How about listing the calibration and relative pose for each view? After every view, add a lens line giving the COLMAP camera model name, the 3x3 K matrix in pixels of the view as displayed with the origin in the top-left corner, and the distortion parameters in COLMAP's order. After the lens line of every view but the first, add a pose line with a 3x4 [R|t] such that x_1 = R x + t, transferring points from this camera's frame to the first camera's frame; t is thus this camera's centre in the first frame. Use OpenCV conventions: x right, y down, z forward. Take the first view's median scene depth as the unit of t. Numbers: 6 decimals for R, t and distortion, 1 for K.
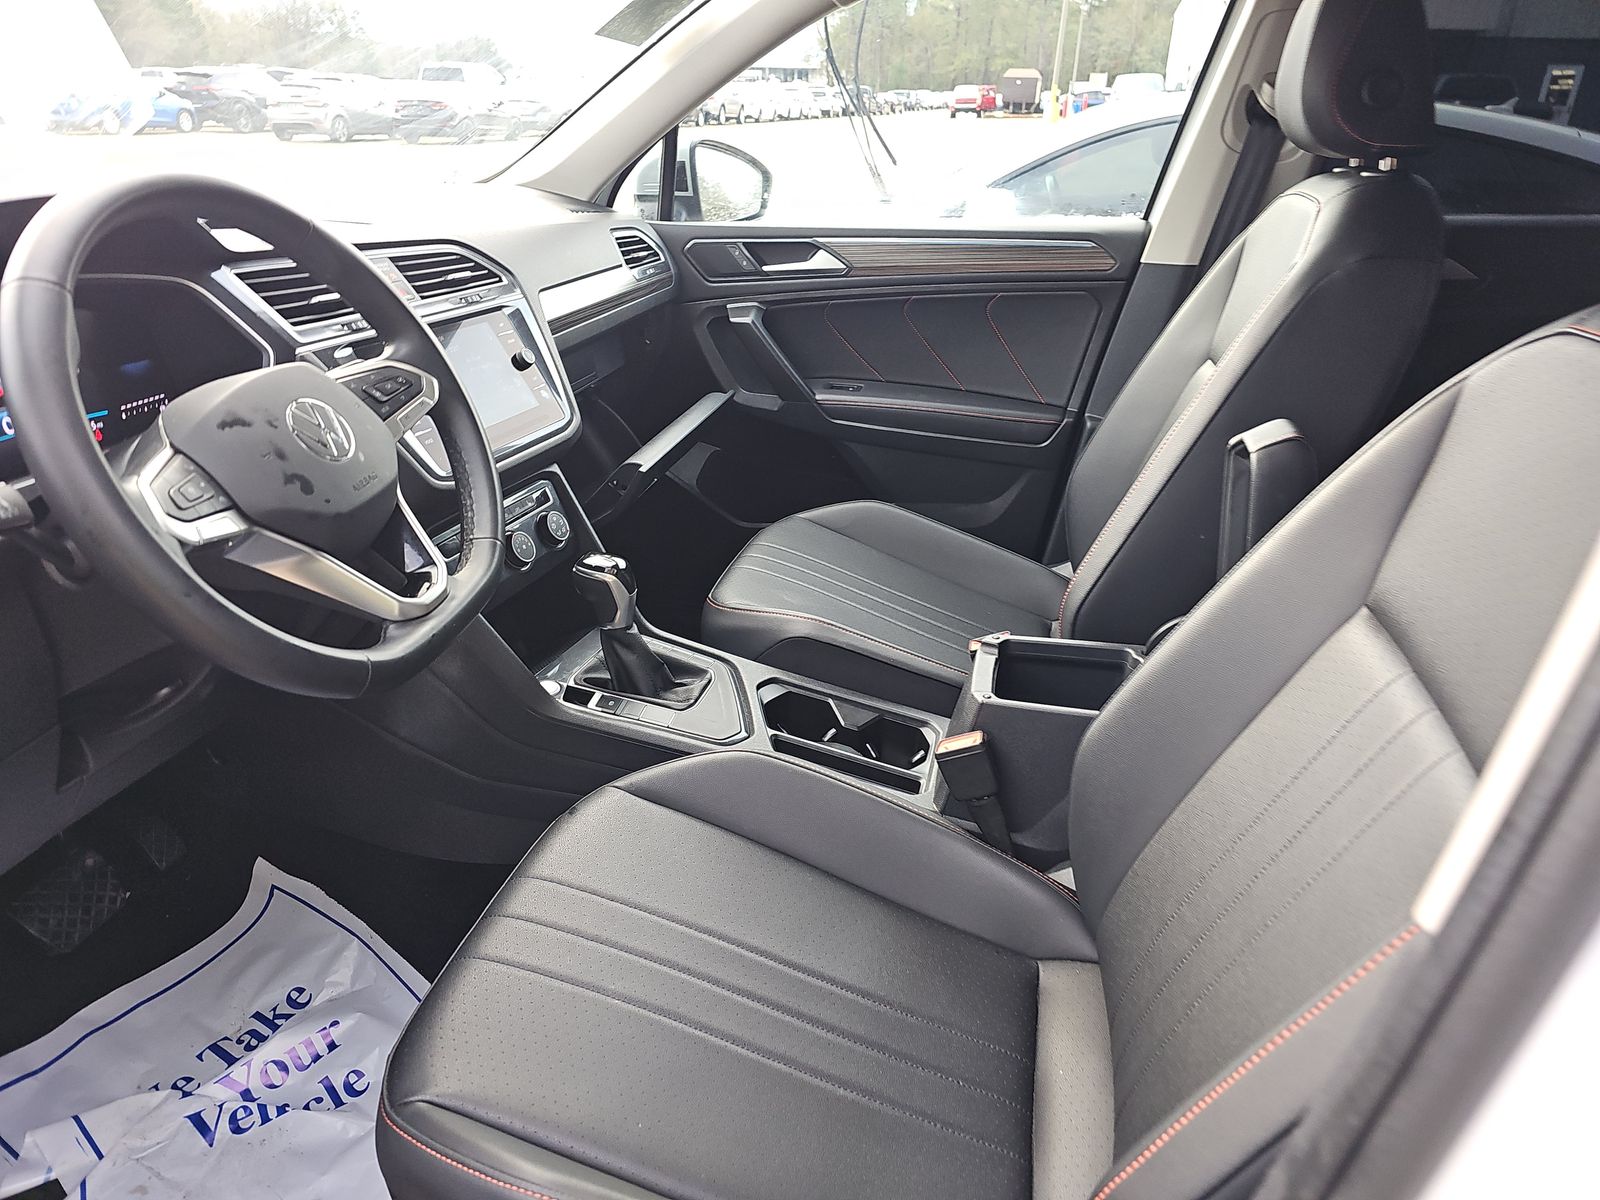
lens RADIAL K [[1061.6, 0, 800.0], [0, 1061.6, 600.0], [0, 0, 1]] dist [0.072081, -0.096942]
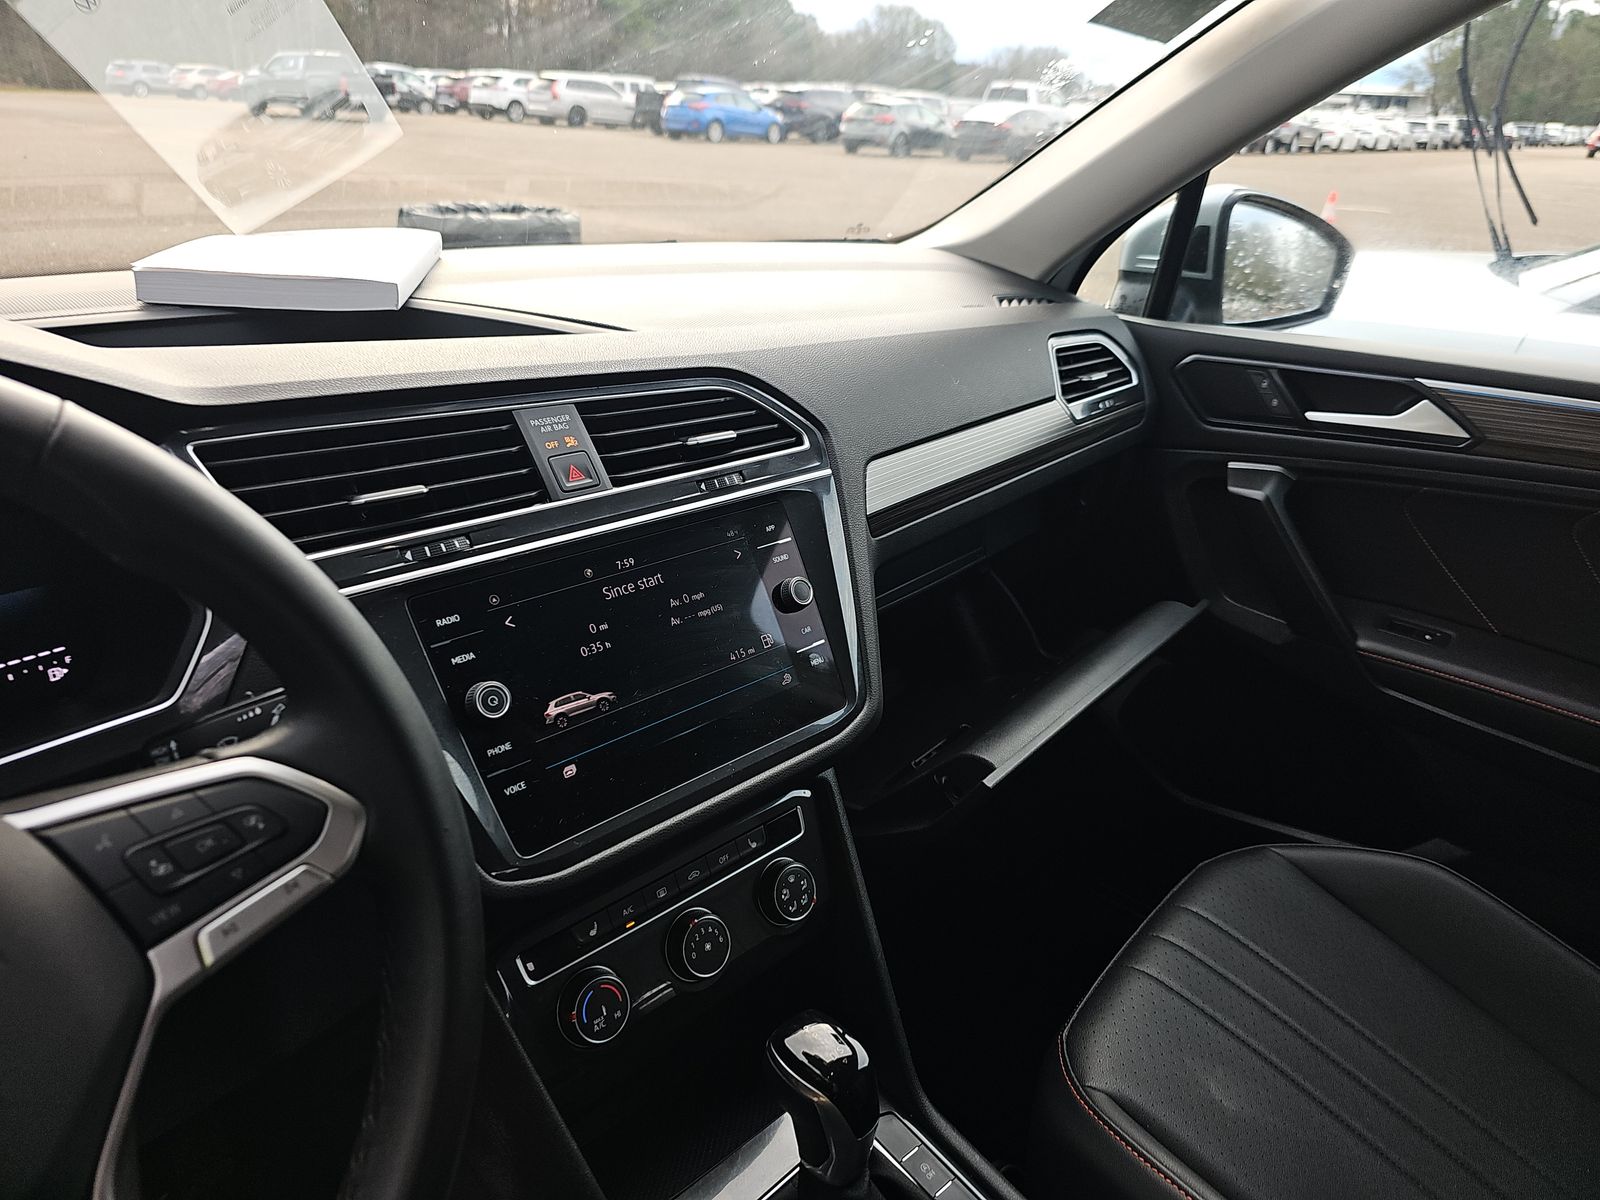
lens RADIAL K [[1081.9, 0, 800.0], [0, 1081.9, 600.0], [0, 0, 1]] dist [0.040358, -0.040631]
pose [[0.894758, 0.202456, -0.398020, -0.025504], [-0.211510, 0.977138, 0.021551, -0.173425], [0.393284, 0.064902, 0.917124, 0.364226]]
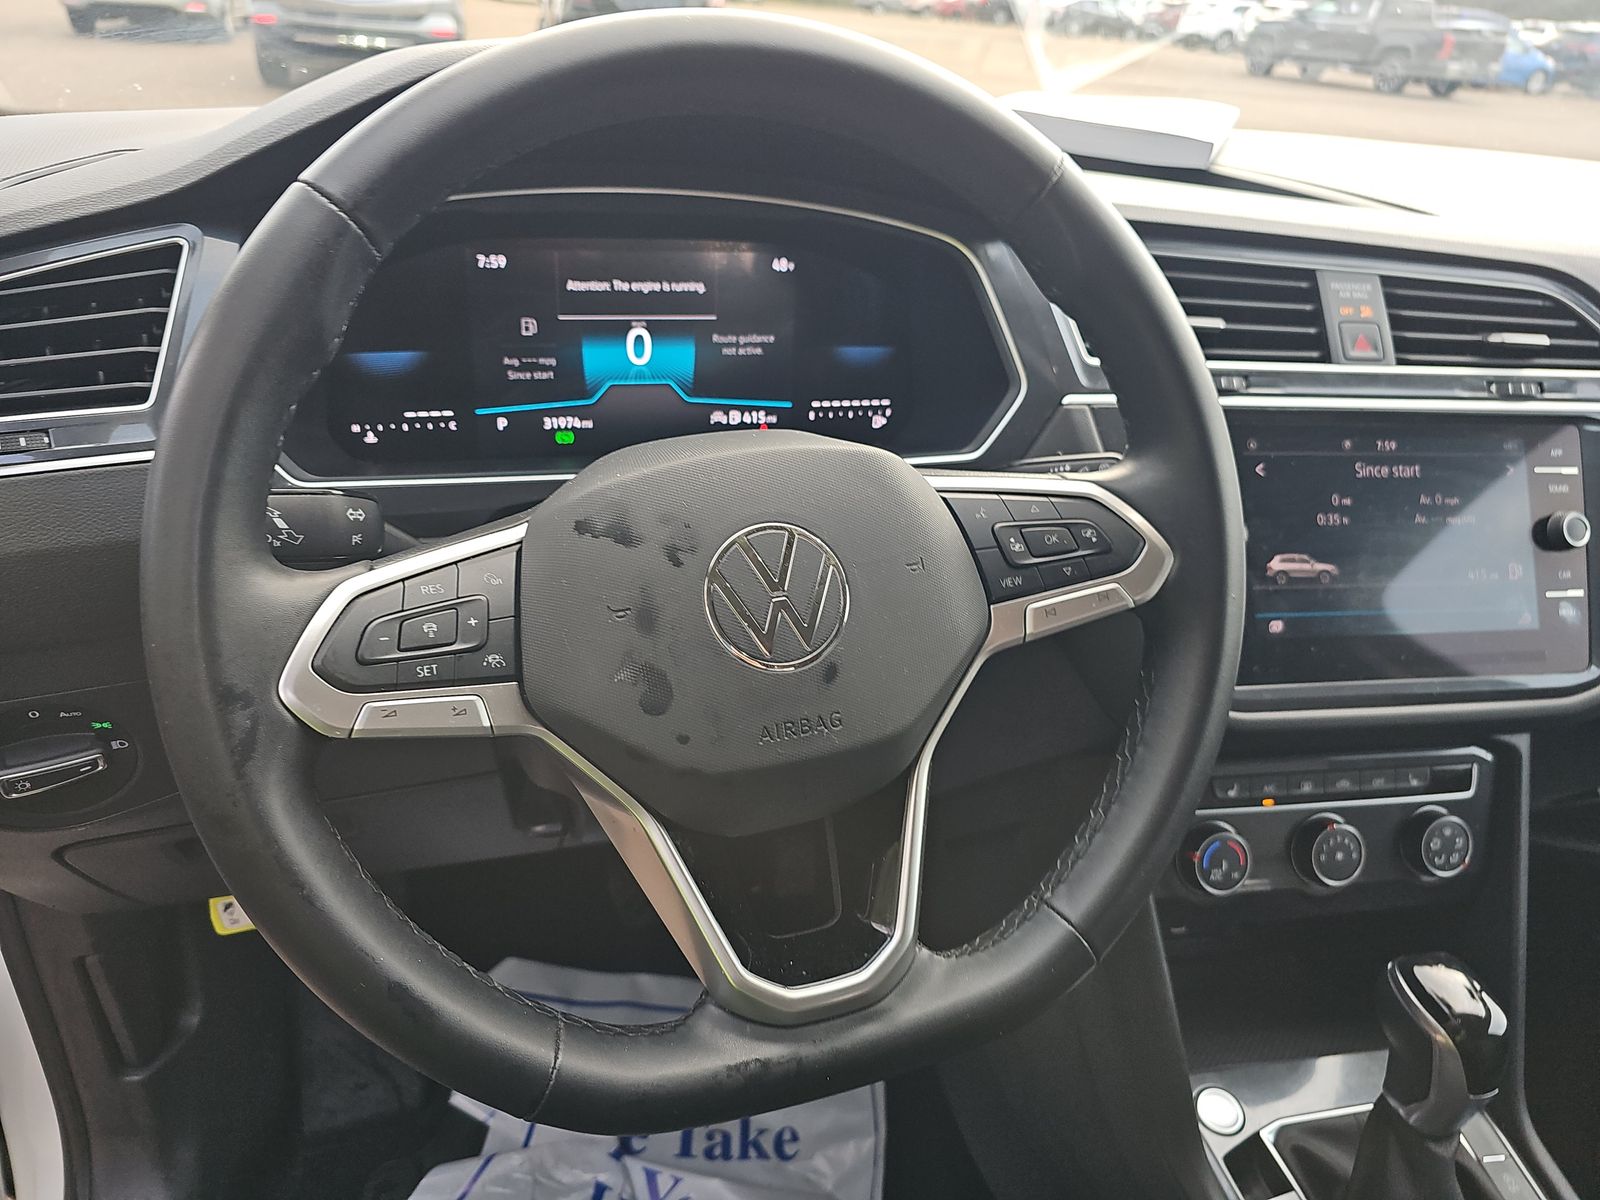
lens RADIAL K [[1096.6, 0, 744.2], [0, 1096.6, 602.7], [0, 0, 1]] dist [-0.016334, -0.003348]
pose [[0.480816, 0.439297, -0.758837, -0.035879], [-0.413439, 0.876780, 0.245611, -0.120351], [0.773229, 0.195639, 0.603193, 0.310090]]
